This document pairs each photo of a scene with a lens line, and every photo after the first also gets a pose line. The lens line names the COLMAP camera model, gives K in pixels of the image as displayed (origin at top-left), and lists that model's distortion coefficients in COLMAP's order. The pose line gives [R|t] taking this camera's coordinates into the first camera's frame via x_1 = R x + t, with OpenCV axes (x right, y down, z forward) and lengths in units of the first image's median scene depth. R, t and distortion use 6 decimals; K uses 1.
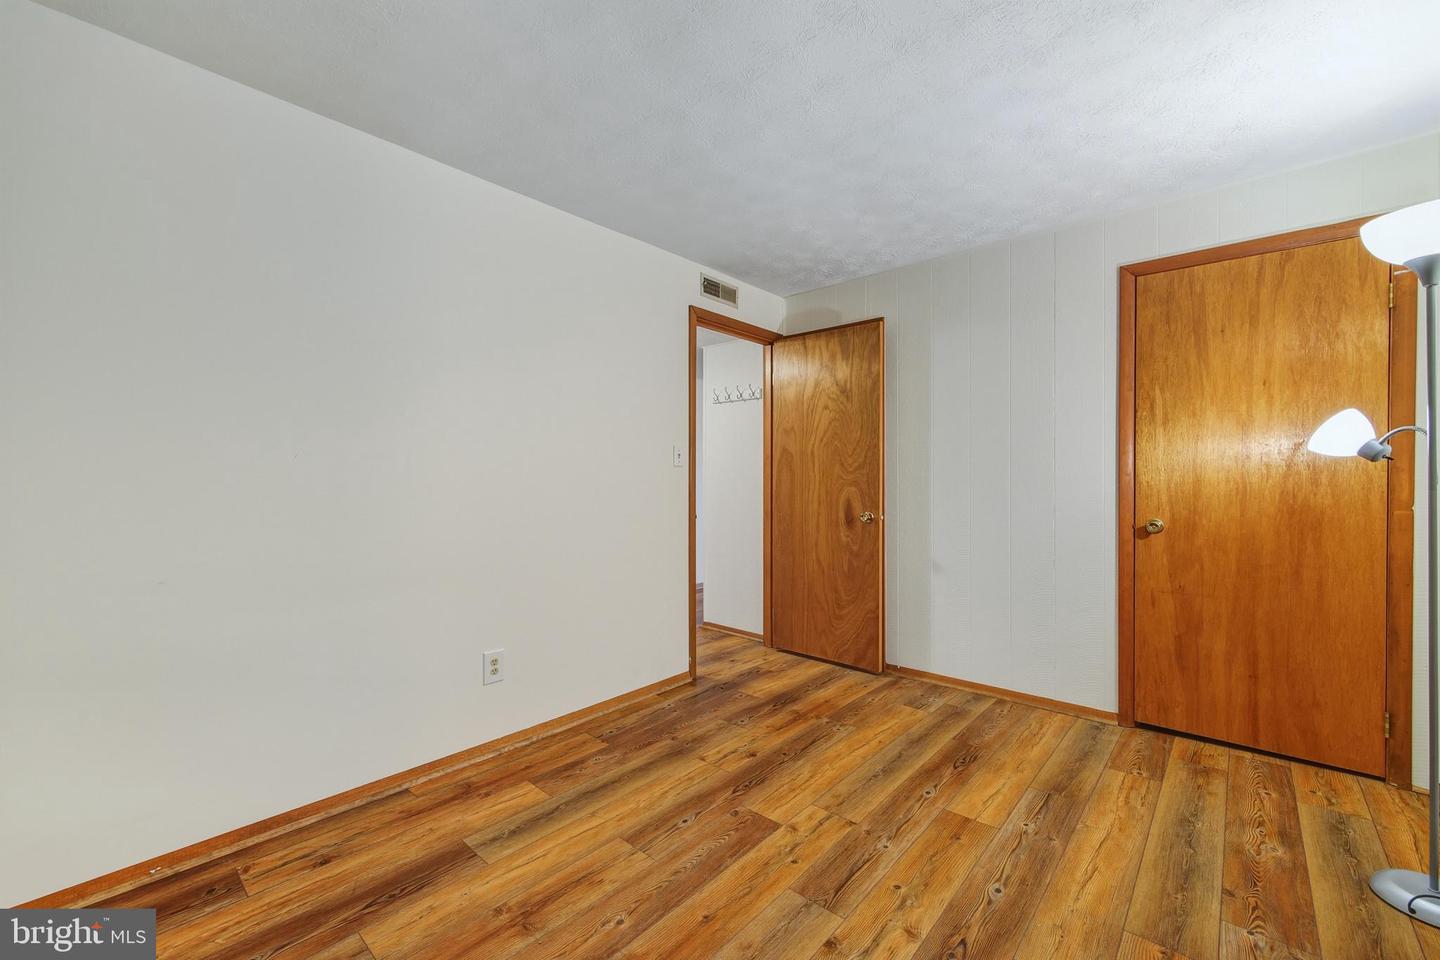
lens RADIAL K [[589.7, 0, 720.4], [0, 589.7, 478.6], [0, 0, 1]] dist [-0.000322, 0.000315]
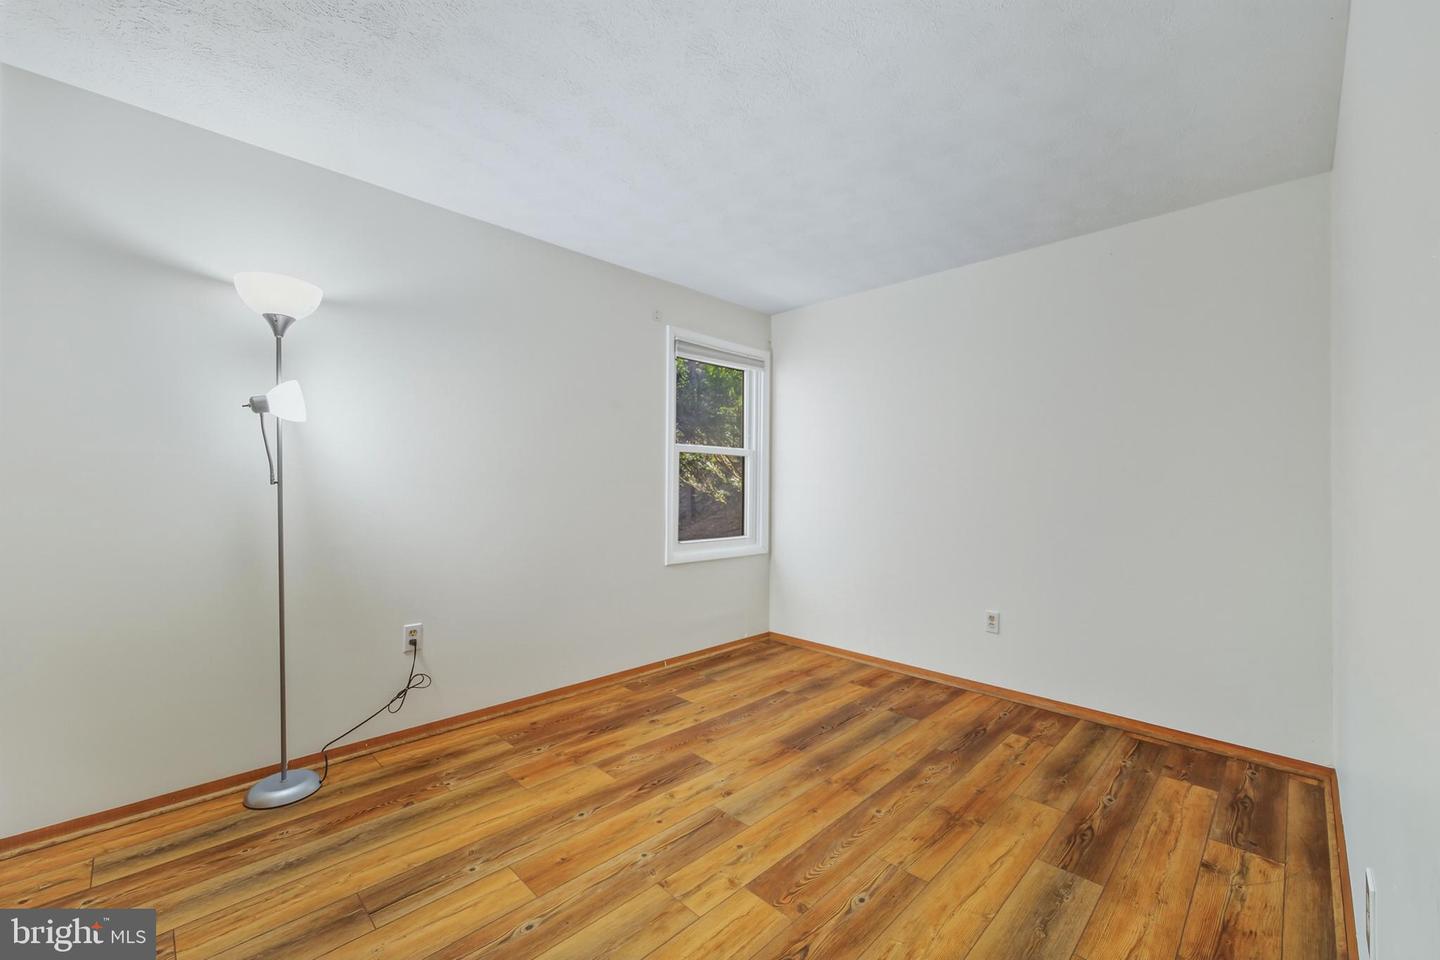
lens RADIAL K [[589.7, 0, 719.6], [0, 589.7, 479.9], [0, 0, 1]] dist [-0.000322, 0.000315]
pose [[-0.998639, -0.003588, 0.052022, 0.109775], [-0.003626, 0.999993, -0.000636, -0.005247], [-0.052020, -0.000824, -0.998646, 2.066179]]
